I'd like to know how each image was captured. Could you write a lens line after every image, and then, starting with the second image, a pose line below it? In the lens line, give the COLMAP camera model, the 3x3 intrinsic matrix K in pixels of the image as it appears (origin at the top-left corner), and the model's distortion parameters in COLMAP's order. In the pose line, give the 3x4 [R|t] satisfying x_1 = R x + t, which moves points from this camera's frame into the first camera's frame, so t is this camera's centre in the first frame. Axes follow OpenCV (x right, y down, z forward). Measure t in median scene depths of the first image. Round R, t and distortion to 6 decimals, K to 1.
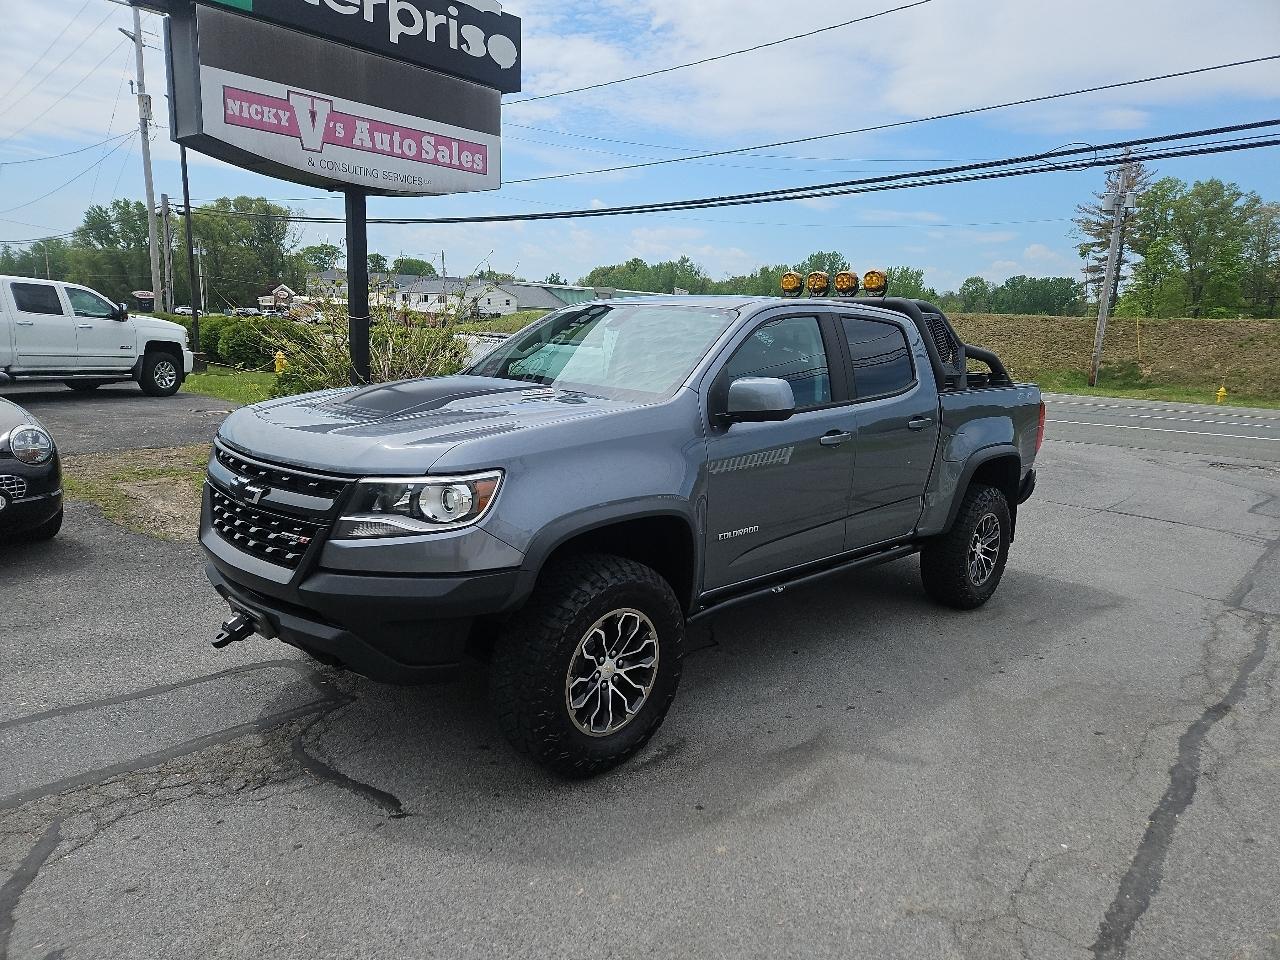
lens RADIAL K [[845.5, 0, 642.1], [0, 845.5, 487.2], [0, 0, 1]] dist [0.079871, -0.063816]
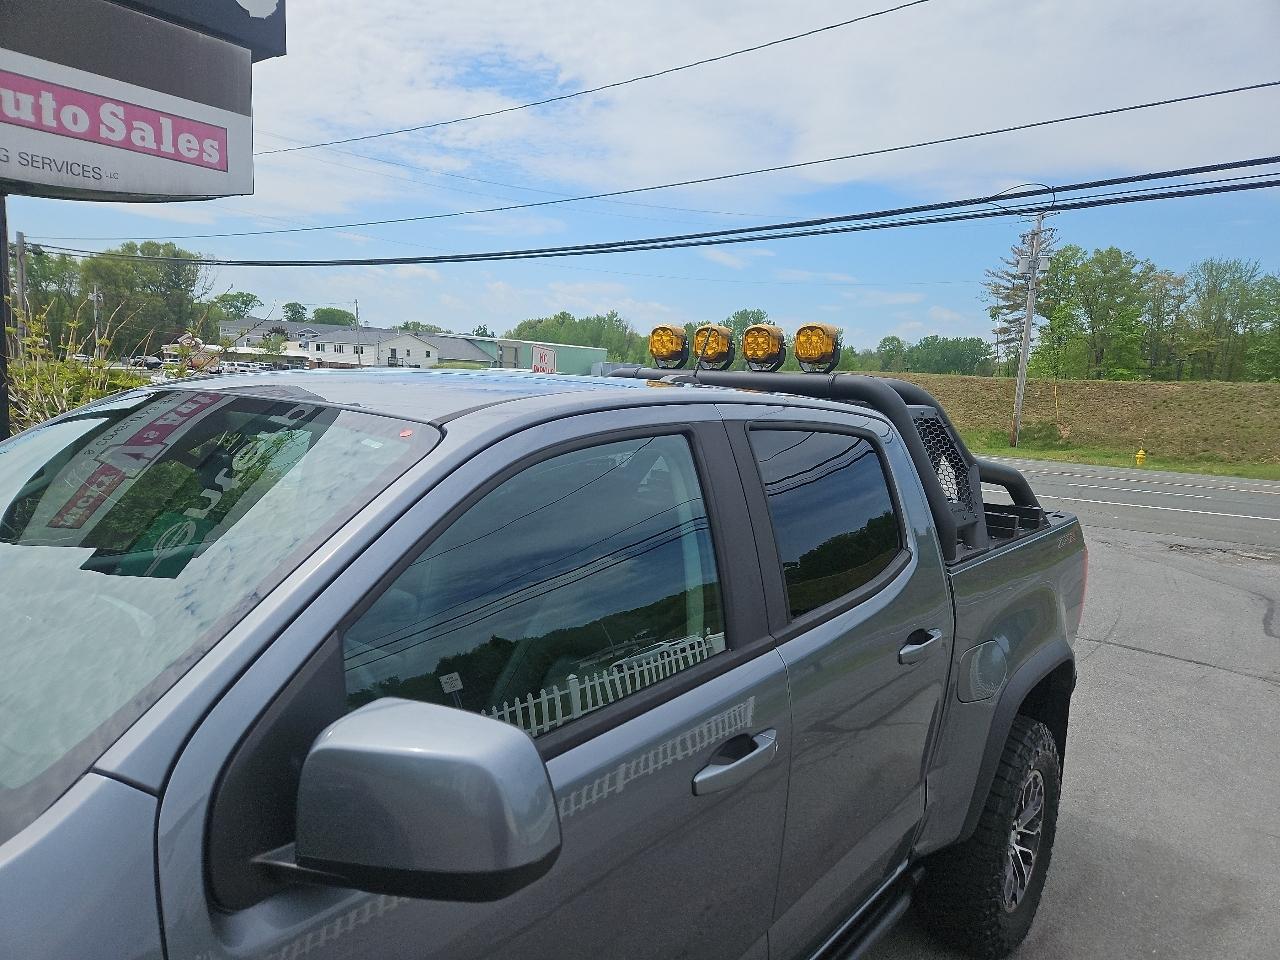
lens RADIAL K [[847.6, 0, 639.3], [0, 847.6, 493.7], [0, 0, 1]] dist [0.079499, -0.063477]
pose [[0.996771, -0.000358, 0.080299, 0.098162], [0.004646, 0.998572, -0.053218, -0.098405], [-0.080165, 0.053420, 0.995349, 0.394701]]
